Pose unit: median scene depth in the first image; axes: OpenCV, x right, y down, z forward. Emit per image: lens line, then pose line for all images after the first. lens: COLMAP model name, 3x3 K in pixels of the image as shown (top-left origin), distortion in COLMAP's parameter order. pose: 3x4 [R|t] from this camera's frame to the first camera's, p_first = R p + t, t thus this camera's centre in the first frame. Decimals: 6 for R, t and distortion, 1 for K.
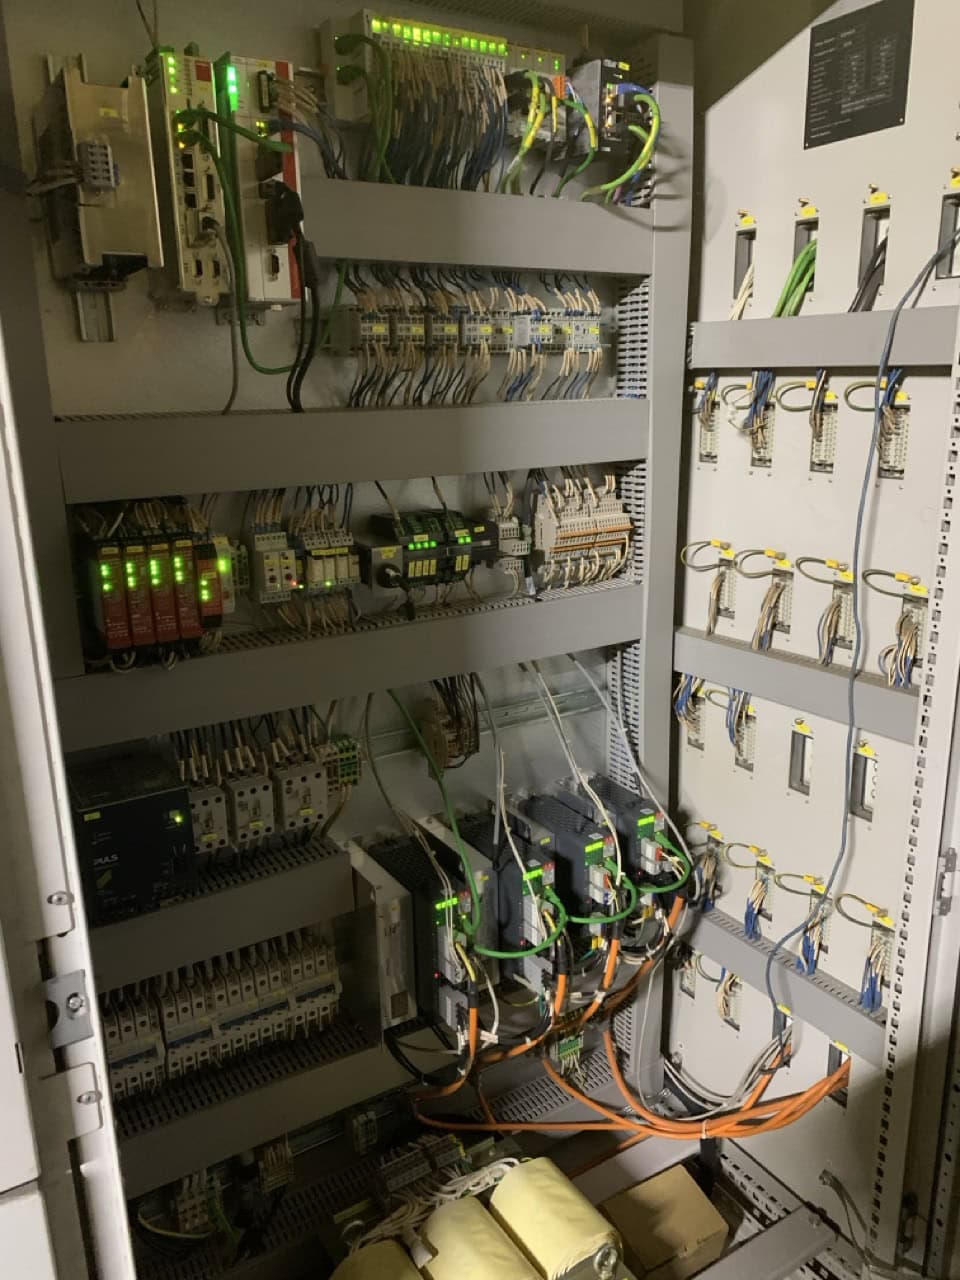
lens RADIAL K [[984.3, 0, 479.9], [0, 984.3, 640.9], [0, 0, 1]] dist [0.039342, -0.065679]
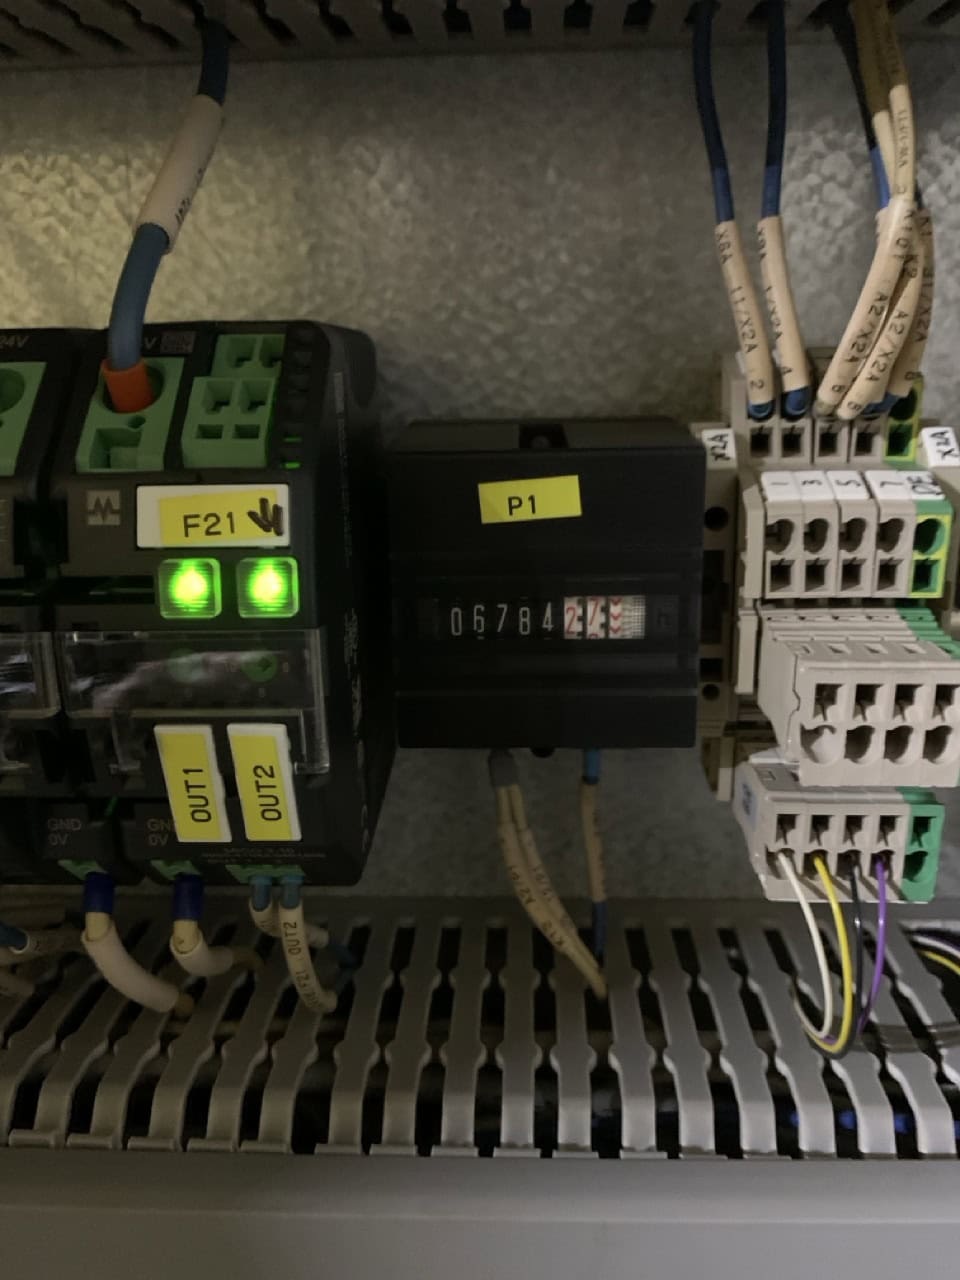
lens RADIAL K [[984.3, 0, 480.8], [0, 984.3, 639.8], [0, 0, 1]] dist [0.039342, -0.065679]
pose [[0.823487, 0.179881, -0.538063, 0.061404], [-0.153240, 0.983677, 0.094327, -0.110136], [0.546247, 0.004776, 0.837610, 0.925361]]
